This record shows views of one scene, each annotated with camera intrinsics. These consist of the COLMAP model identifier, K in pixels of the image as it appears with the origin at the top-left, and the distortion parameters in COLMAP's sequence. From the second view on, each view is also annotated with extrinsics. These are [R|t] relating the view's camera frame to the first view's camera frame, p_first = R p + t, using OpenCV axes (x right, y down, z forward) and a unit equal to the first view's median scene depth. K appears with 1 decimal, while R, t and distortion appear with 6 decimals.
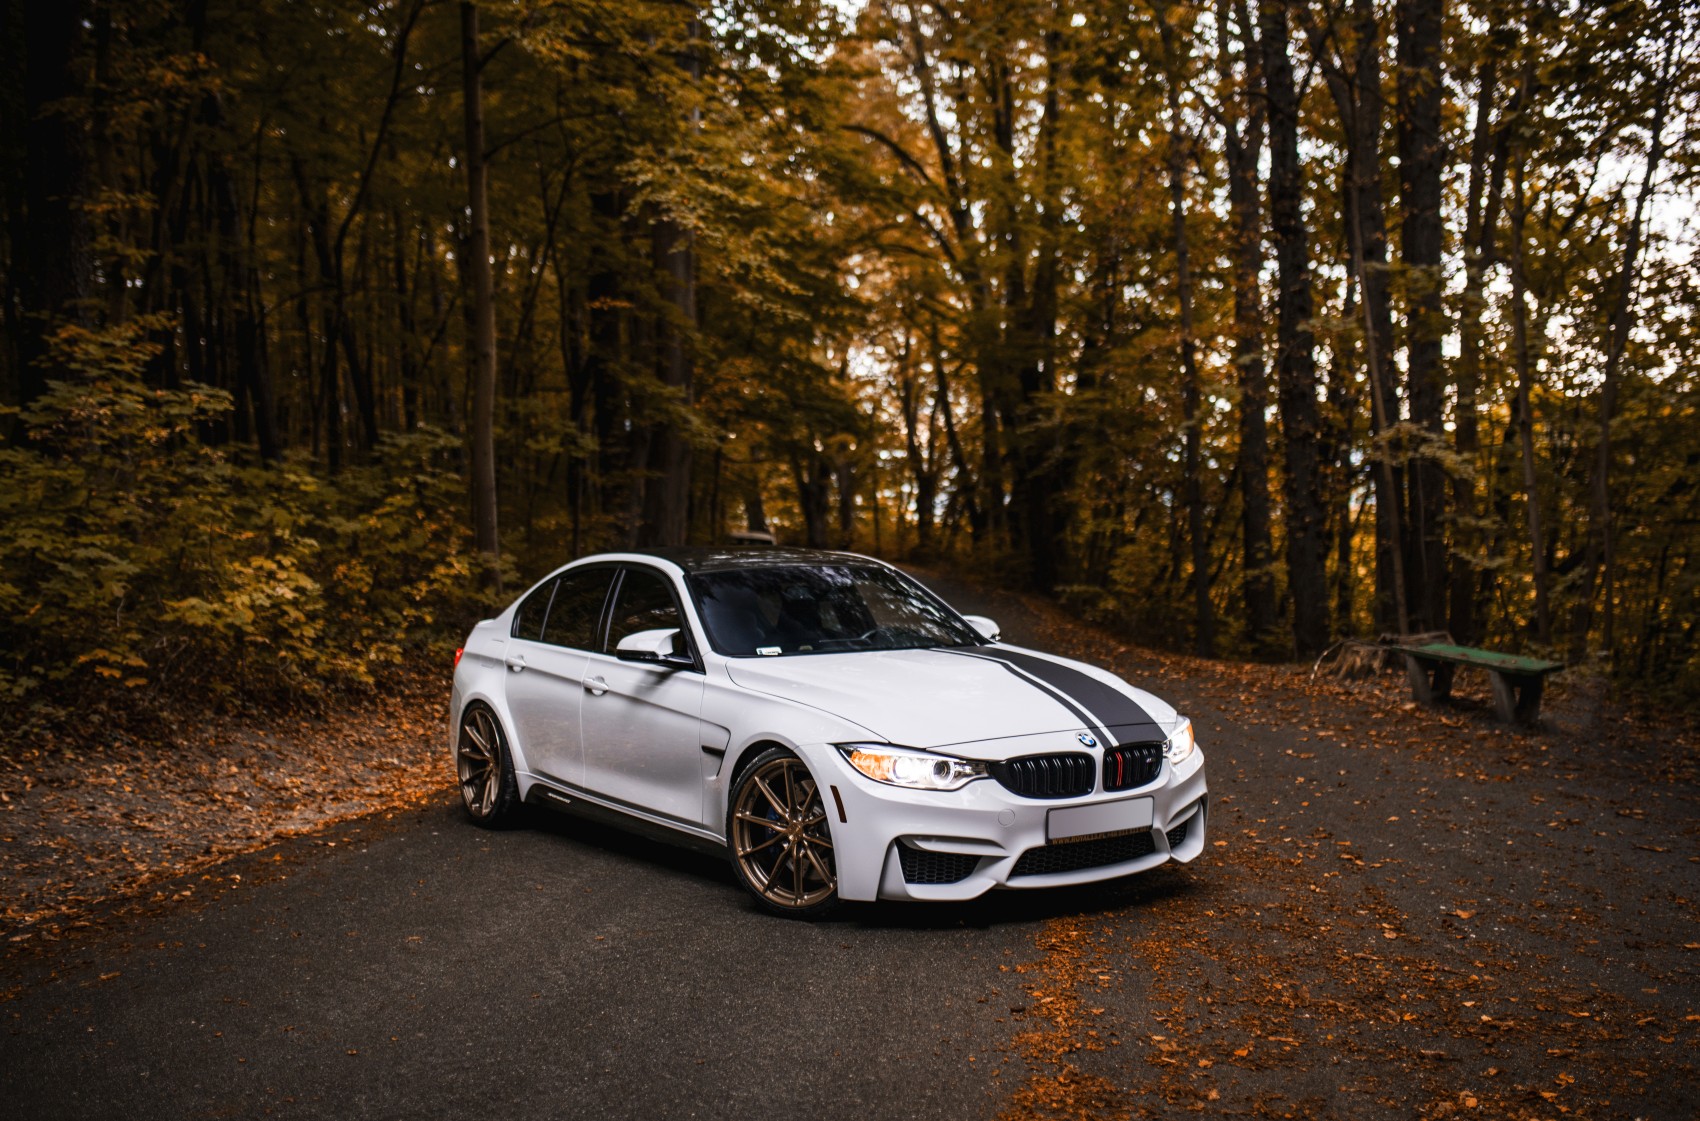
lens RADIAL K [[1714.6, 0, 853.0], [0, 1714.6, 599.3], [0, 0, 1]] dist [-0.047115, 0.008462]
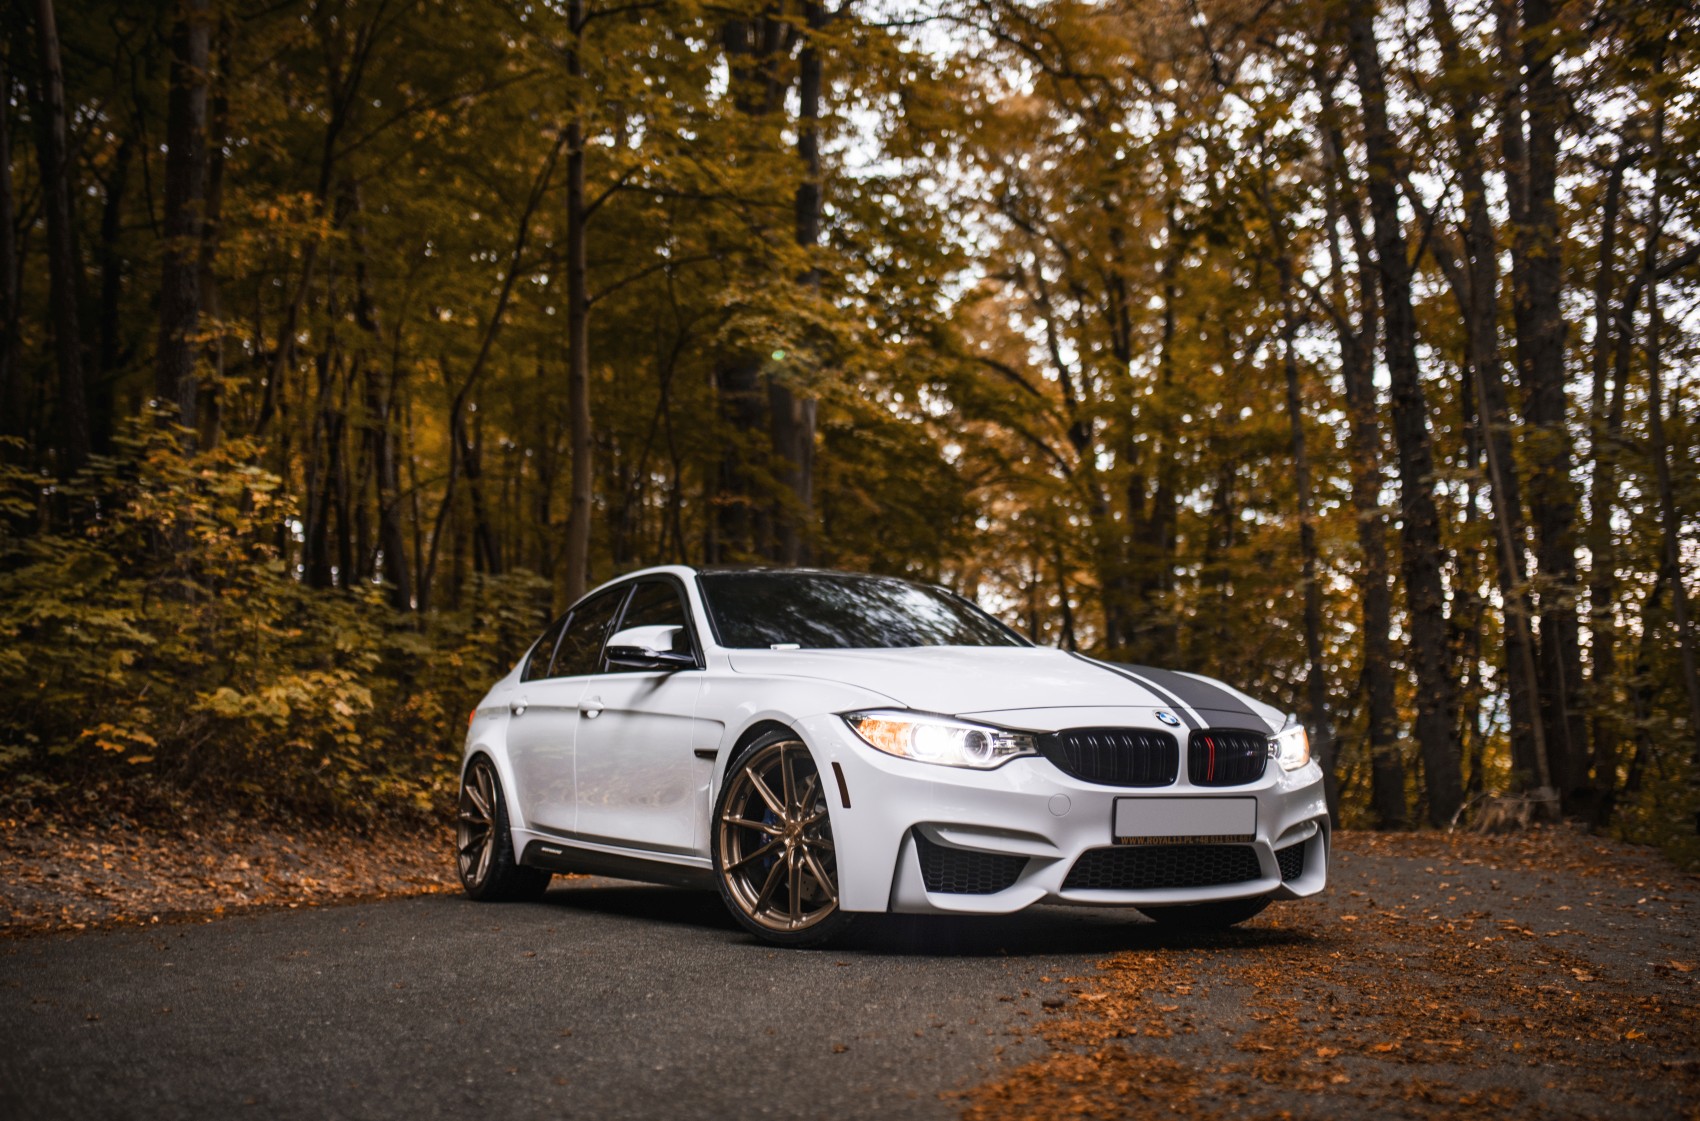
lens RADIAL K [[1634.2, 0, 851.7], [0, 1634.2, 586.0], [0, 0, 1]] dist [-0.044117, 0.025779]
pose [[0.996501, 0.002981, -0.083527, 0.045599], [-0.016067, 0.987557, -0.156438, 0.115501], [0.082022, 0.157232, 0.984150, 0.205595]]
